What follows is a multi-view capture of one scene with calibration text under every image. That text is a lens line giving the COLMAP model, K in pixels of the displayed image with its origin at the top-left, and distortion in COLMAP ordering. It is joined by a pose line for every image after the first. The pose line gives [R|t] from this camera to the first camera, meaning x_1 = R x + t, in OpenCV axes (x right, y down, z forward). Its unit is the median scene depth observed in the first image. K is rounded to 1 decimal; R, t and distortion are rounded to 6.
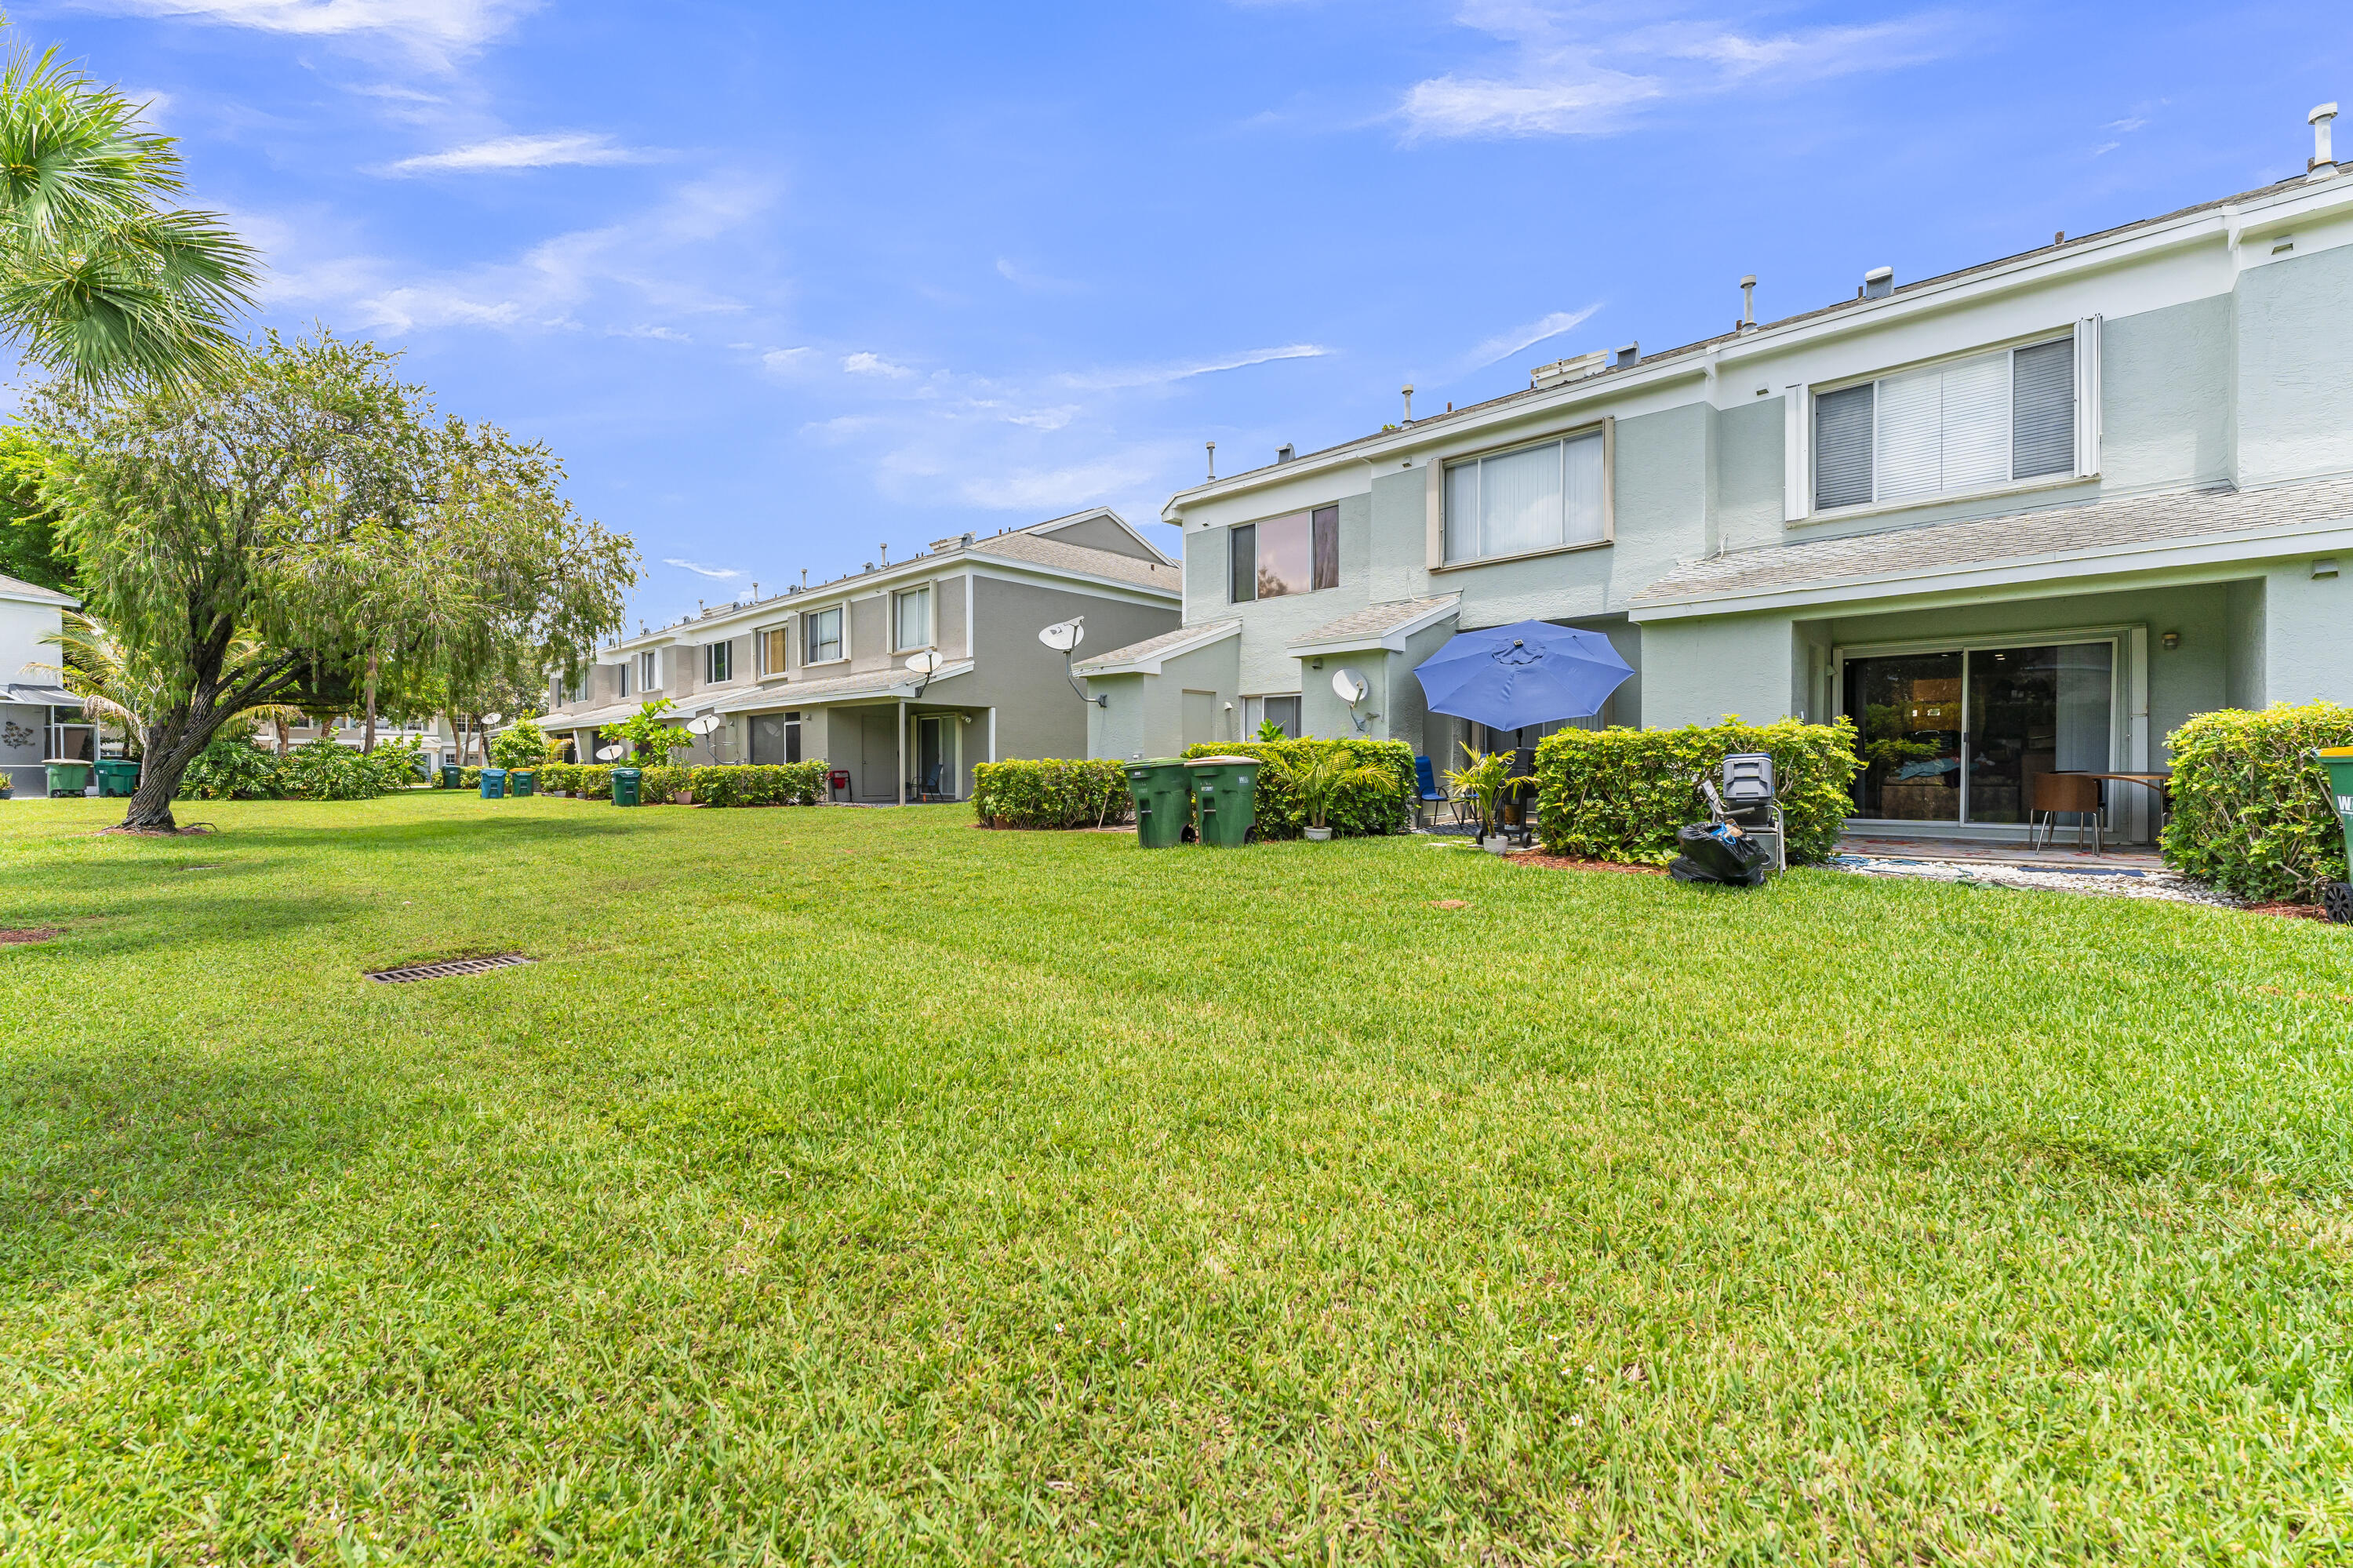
lens RADIAL K [[957.9, 0, 1176.5], [0, 957.9, 784.0], [0, 0, 1]] dist [-0.010425, -0.000046]
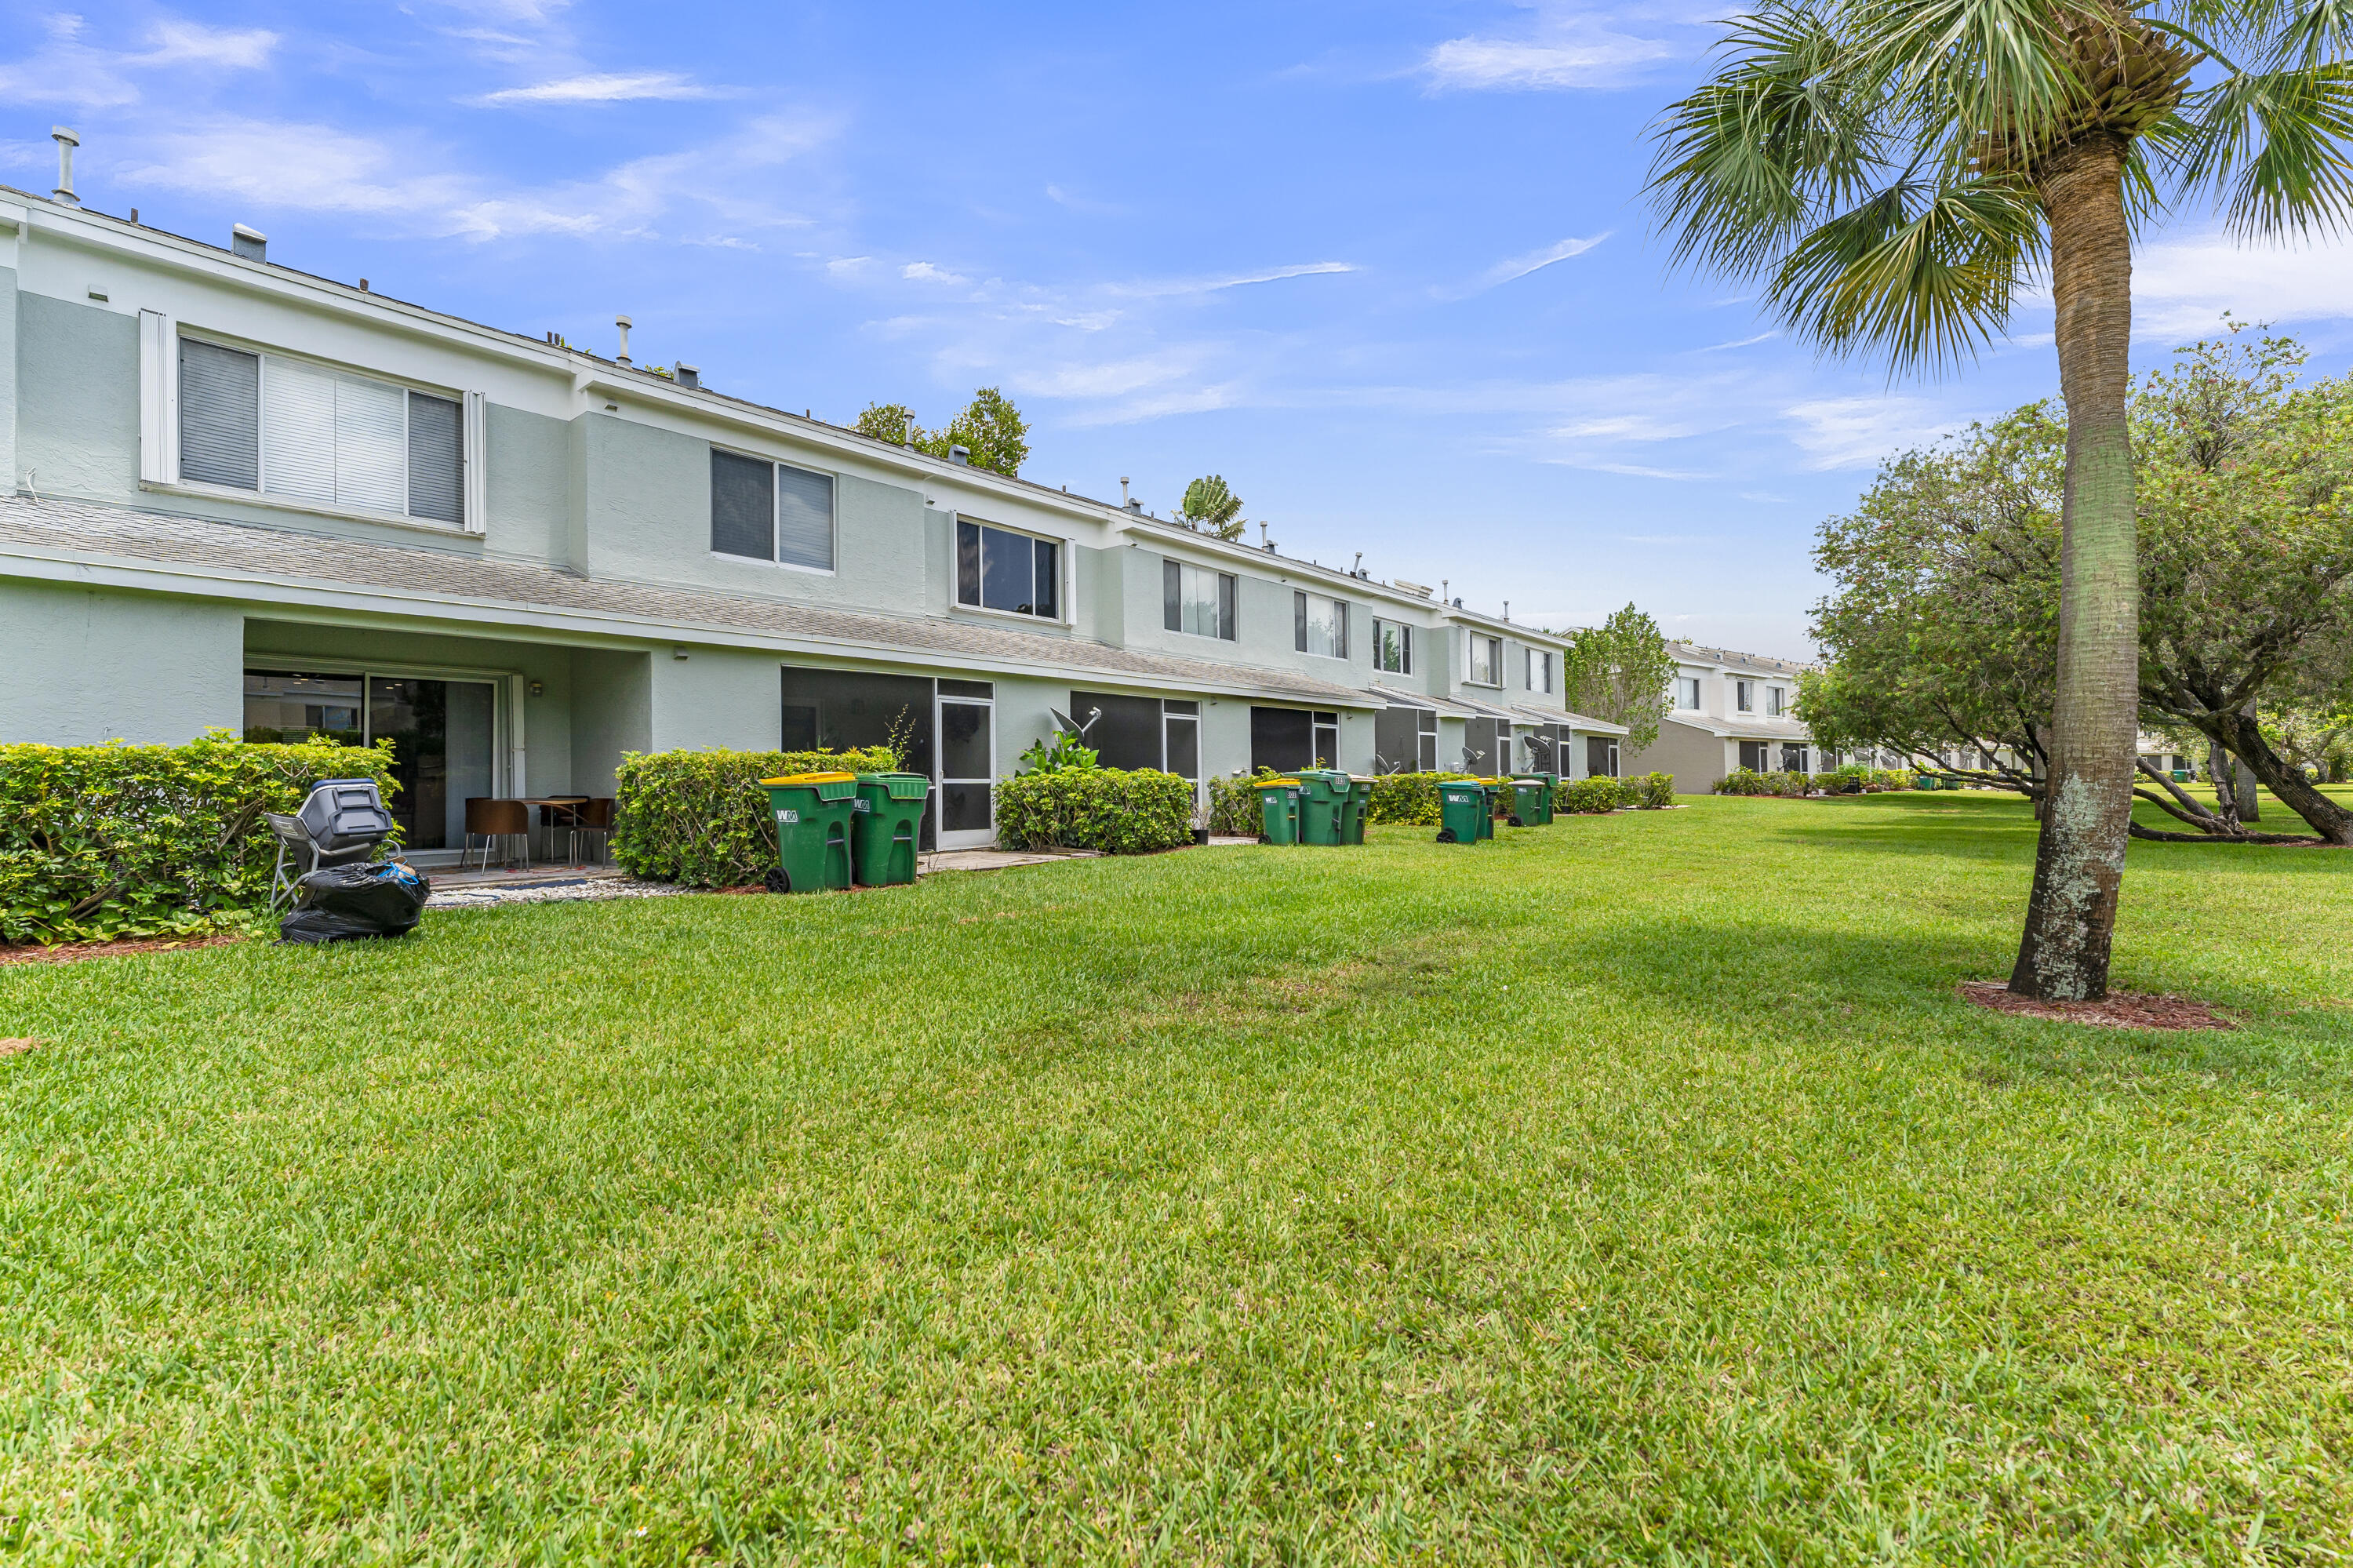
lens RADIAL K [[931.5, 0, 1176.5], [0, 931.5, 784.0], [0, 0, 1]] dist [-0.000683, 0.000042]
pose [[-0.017368, 0.002079, 0.999847, -0.155150], [0.022484, 0.999746, -0.001688, -0.007230], [-0.999596, 0.022451, -0.017410, 0.196700]]
